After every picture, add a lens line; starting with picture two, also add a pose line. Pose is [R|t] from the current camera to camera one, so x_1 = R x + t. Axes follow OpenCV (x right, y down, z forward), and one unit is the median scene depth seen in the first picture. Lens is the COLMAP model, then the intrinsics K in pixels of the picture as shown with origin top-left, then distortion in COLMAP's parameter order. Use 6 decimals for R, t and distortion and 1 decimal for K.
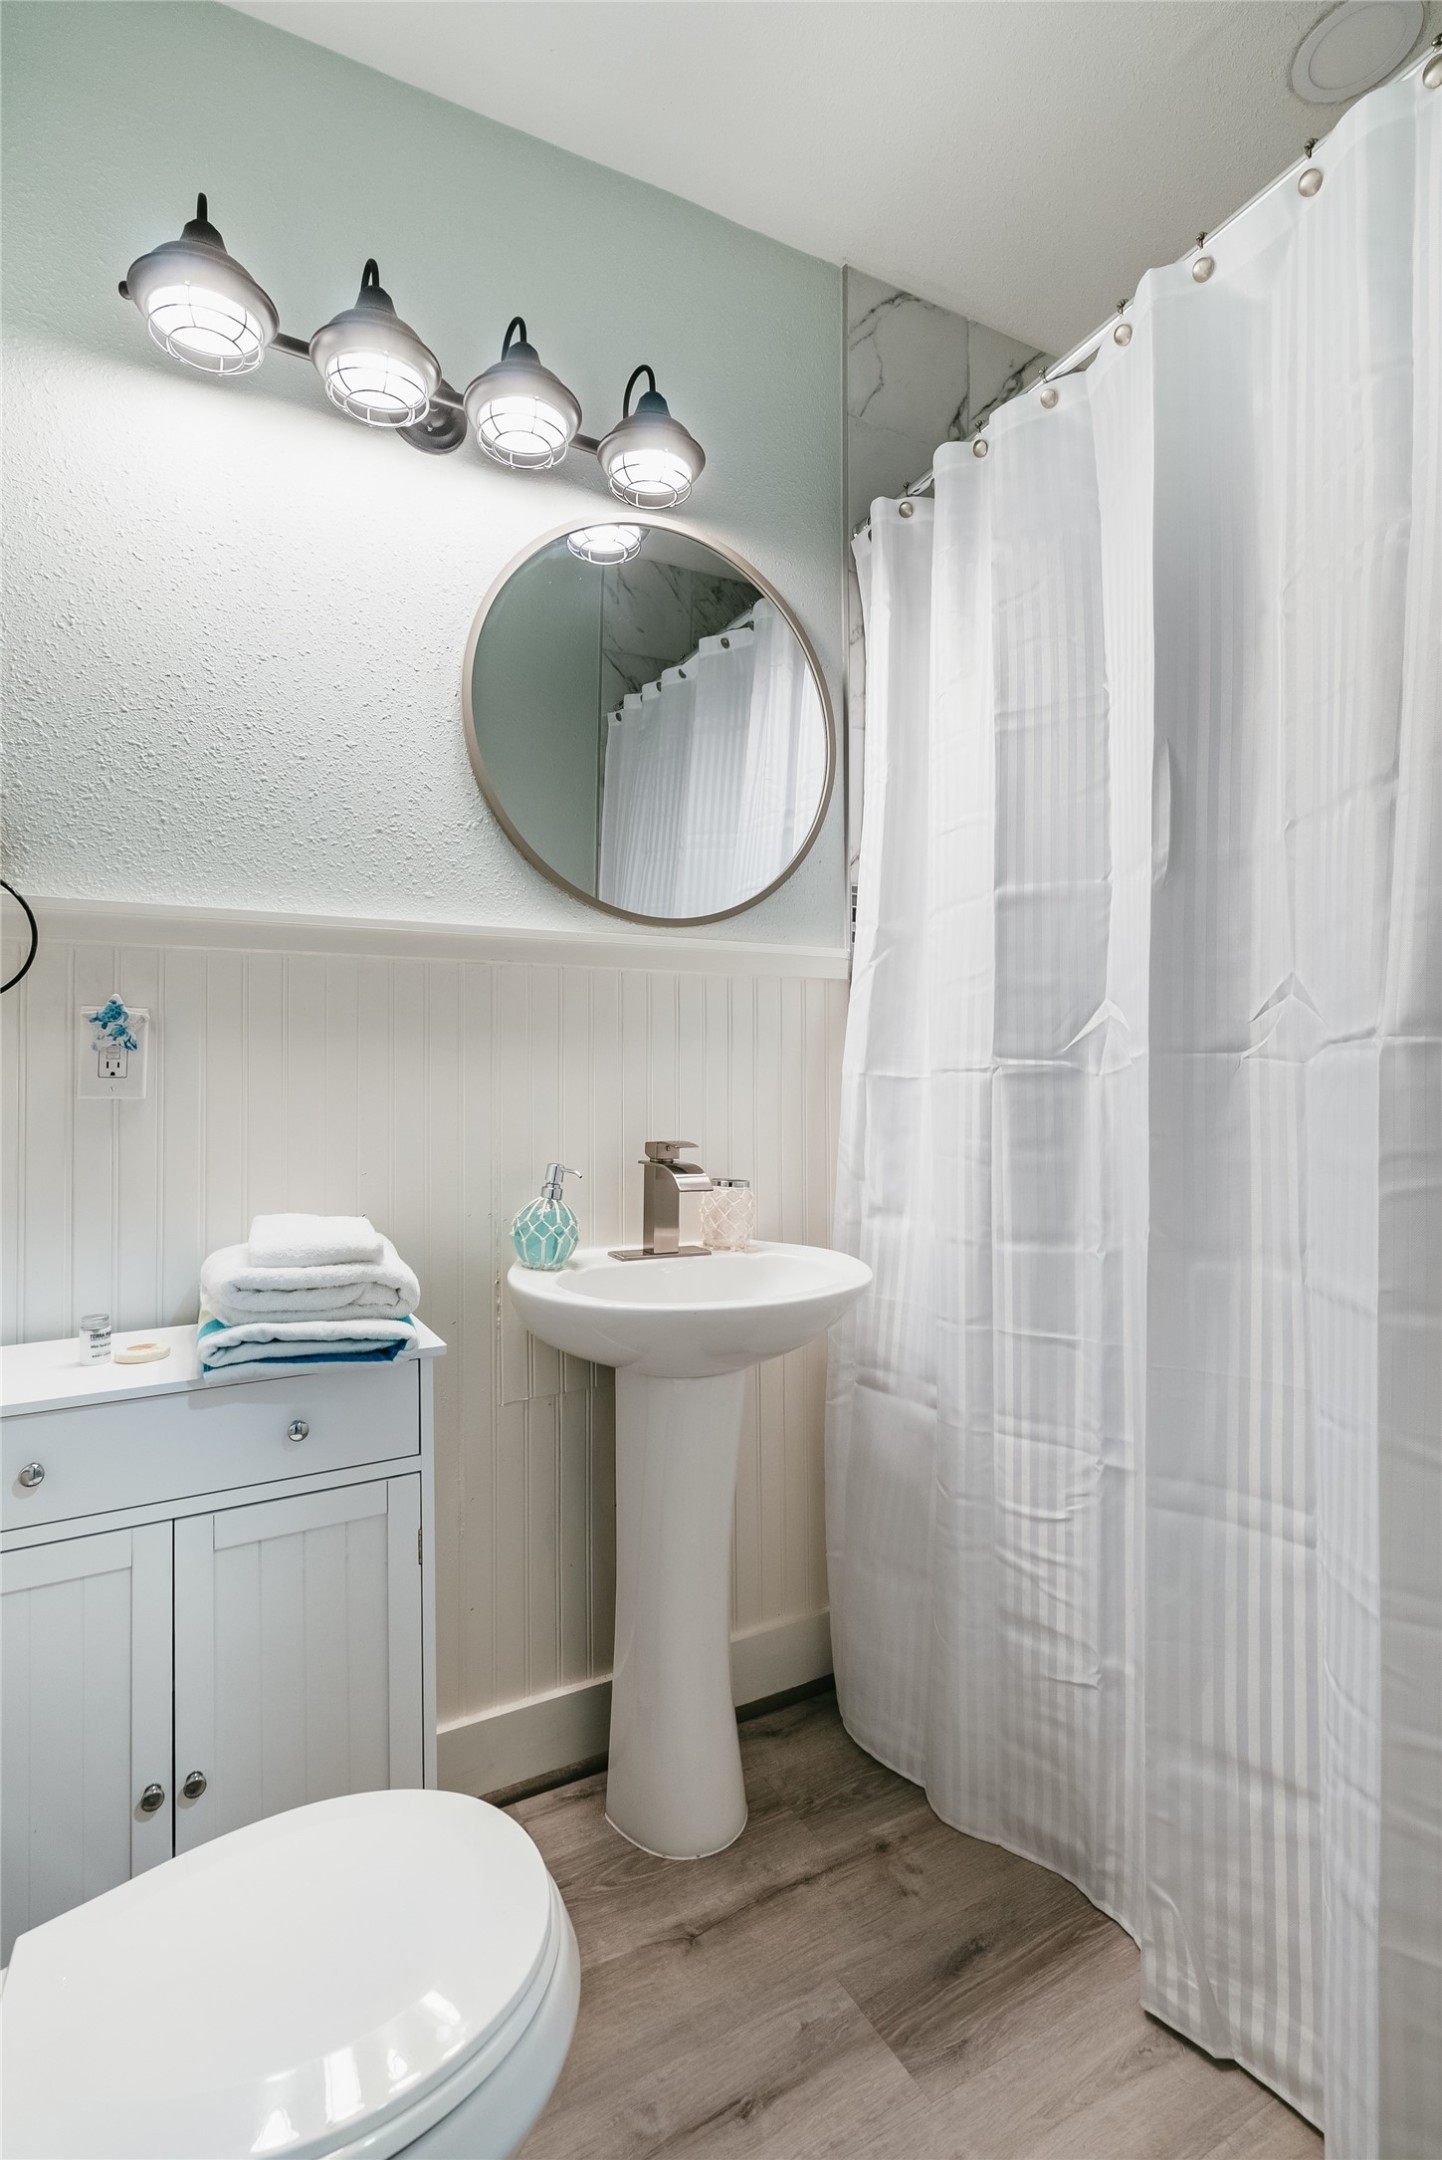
lens RADIAL K [[1050.9, 0, 778.5], [0, 1050.9, 1036.0], [0, 0, 1]] dist [-0.004696, 0.001349]
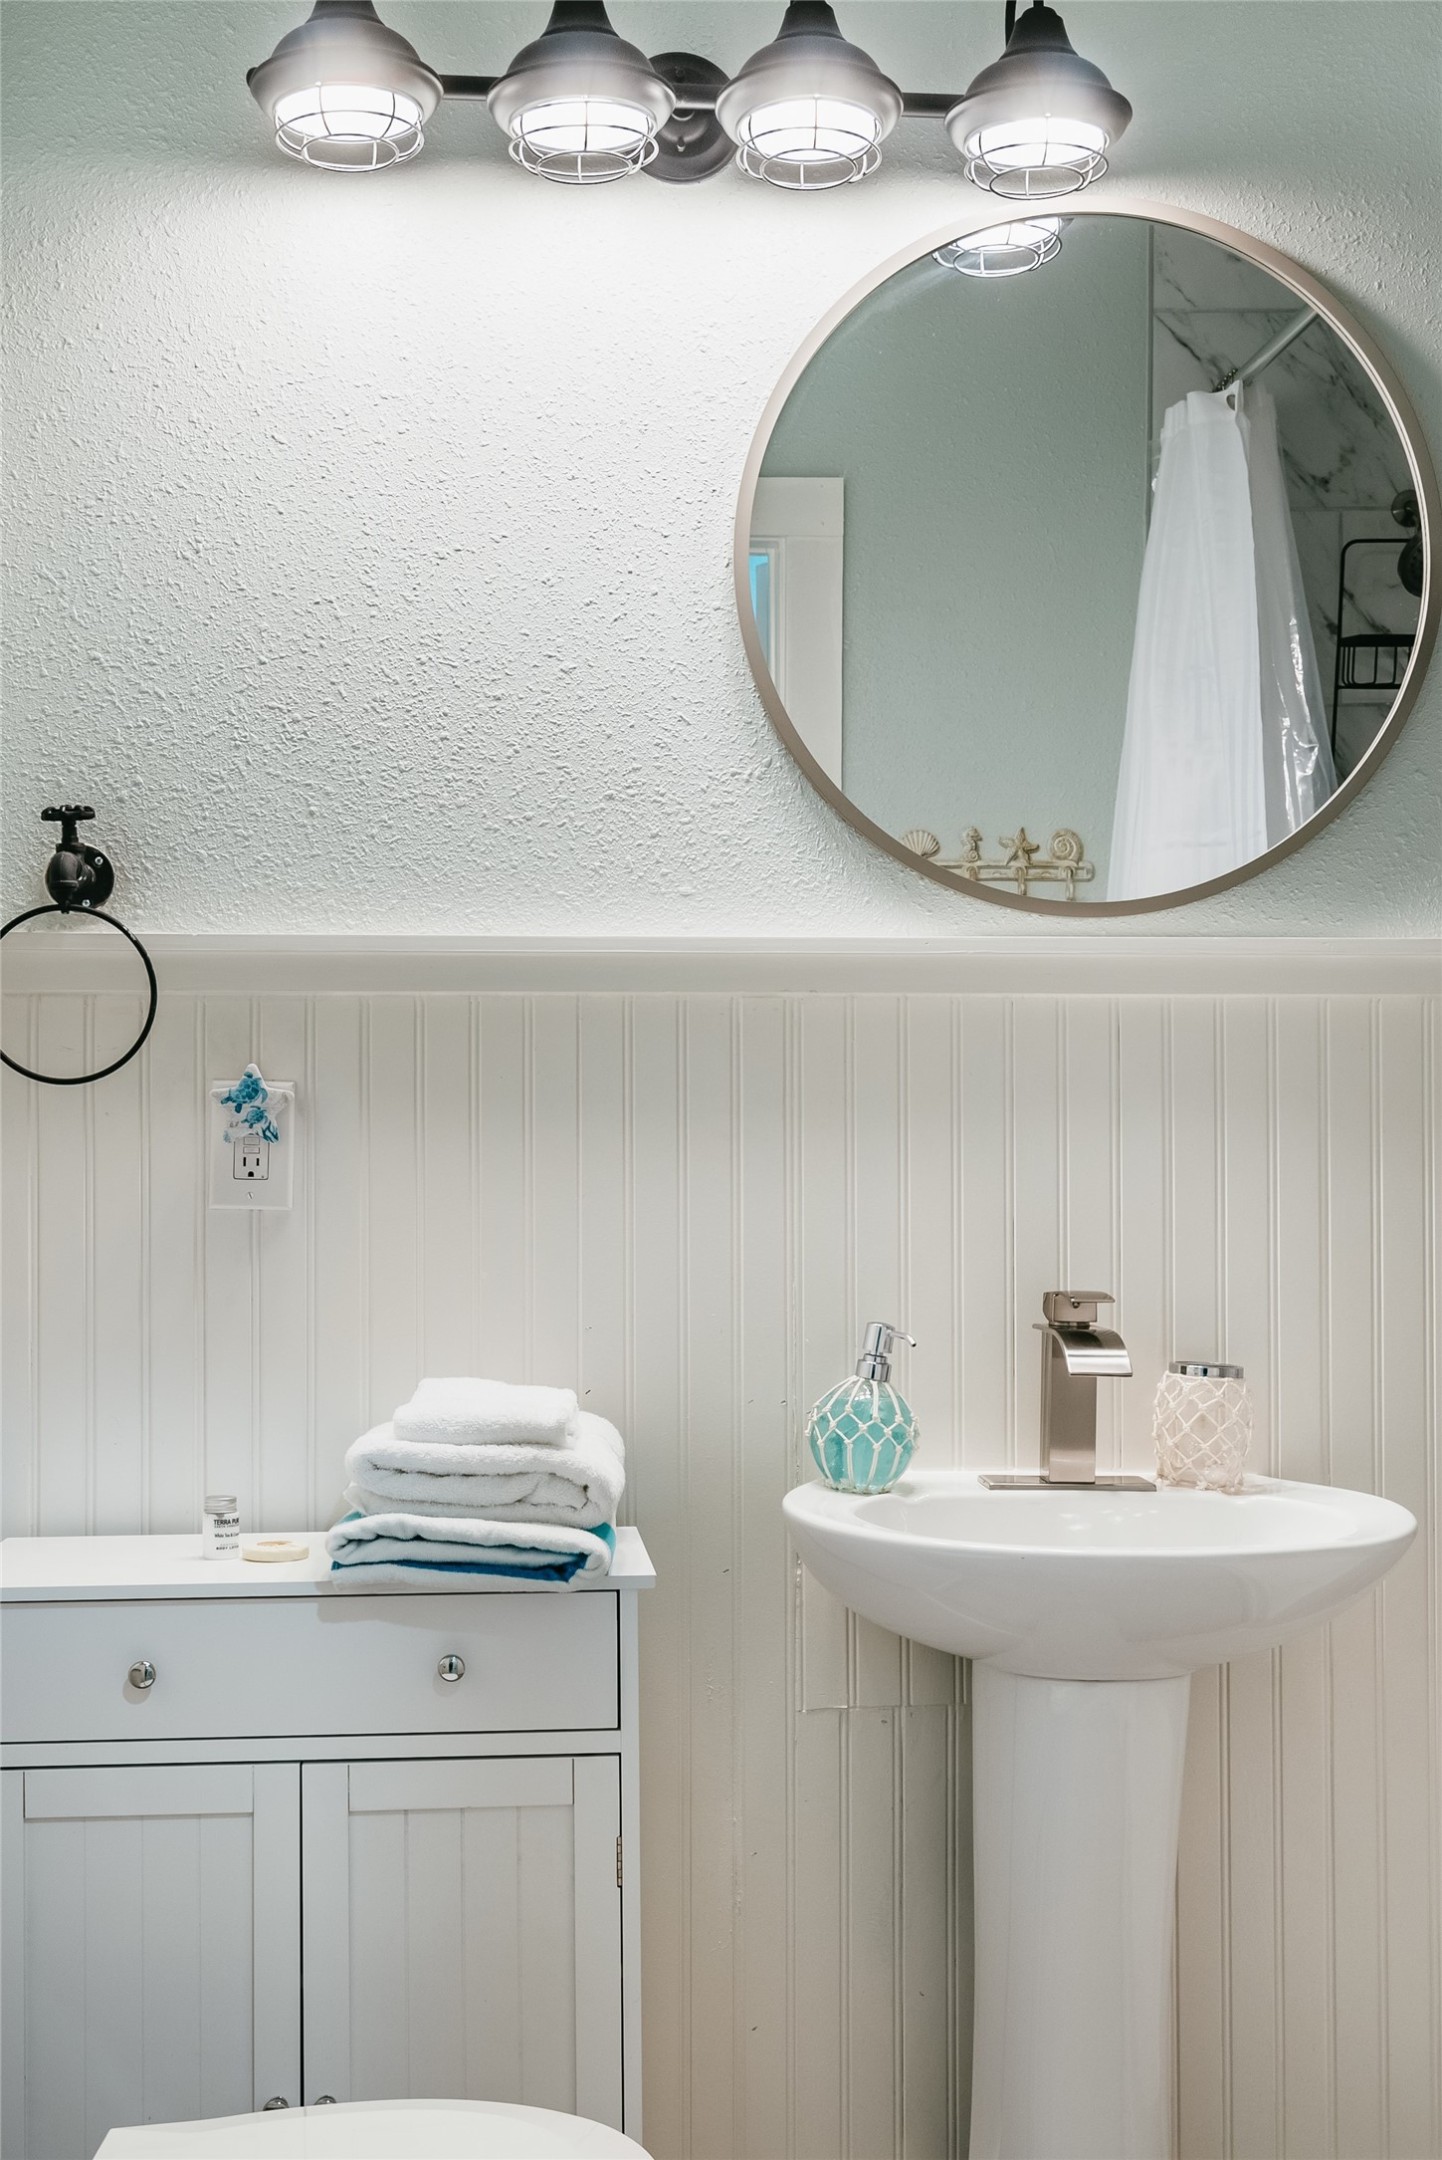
lens RADIAL K [[2248.0, 0, 721.0], [0, 2248.0, 1080.0], [0, 0, 1]] dist [-0.001343, -0.016733]
pose [[0.919914, -0.012155, -0.391933, 0.271105], [0.011448, 0.999926, -0.004139, -0.018802], [0.391954, -0.000679, 0.919985, -0.296482]]
